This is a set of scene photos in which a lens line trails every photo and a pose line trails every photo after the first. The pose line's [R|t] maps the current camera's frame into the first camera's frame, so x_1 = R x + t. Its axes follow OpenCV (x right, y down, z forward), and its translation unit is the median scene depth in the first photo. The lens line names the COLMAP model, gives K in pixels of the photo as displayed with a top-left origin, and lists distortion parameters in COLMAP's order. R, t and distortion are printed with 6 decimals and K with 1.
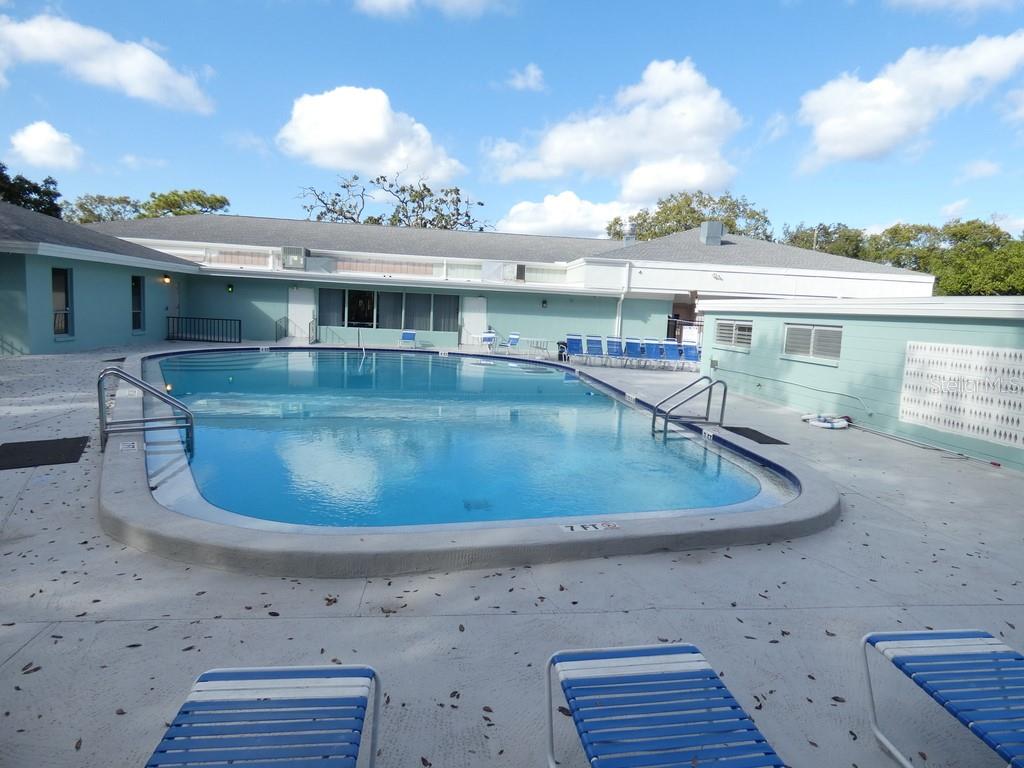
lens RADIAL K [[605.5, 0, 516.9], [0, 605.5, 383.7], [0, 0, 1]] dist [-0.015405, -0.011611]
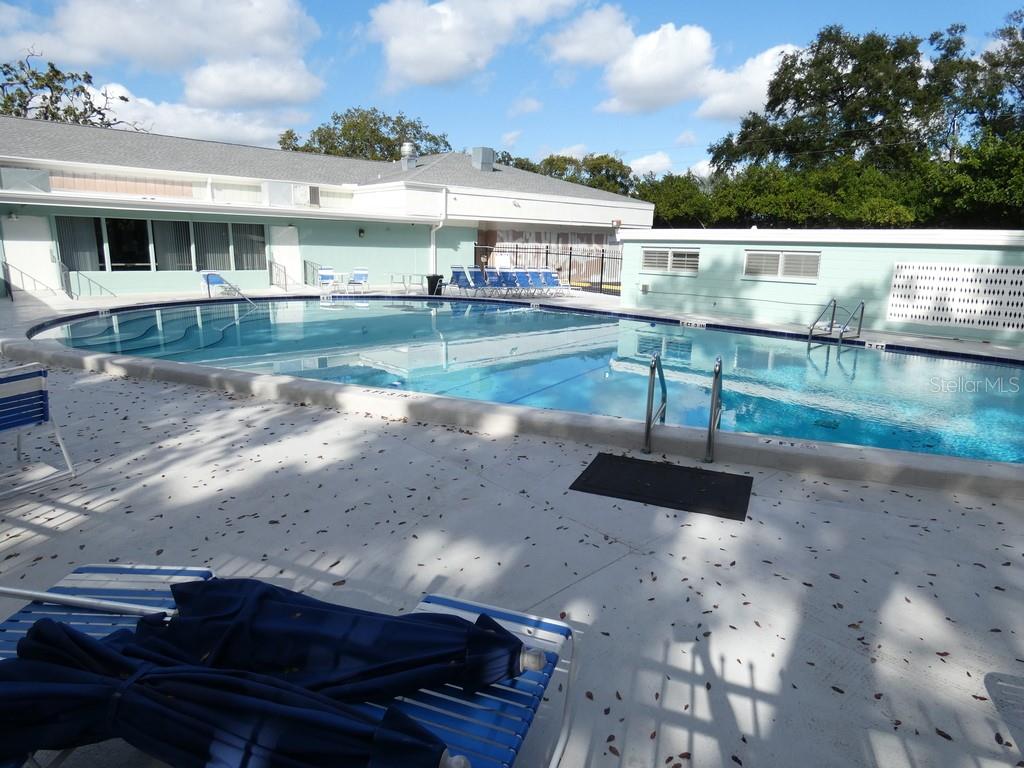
lens RADIAL K [[620.8, 0, 509.6], [0, 620.8, 375.1], [0, 0, 1]] dist [-0.016624, -0.003964]
pose [[0.812315, -0.143791, 0.565215, -0.325586], [0.084030, 0.987874, 0.130549, -0.026966], [-0.577134, -0.058552, 0.814548, 0.126089]]
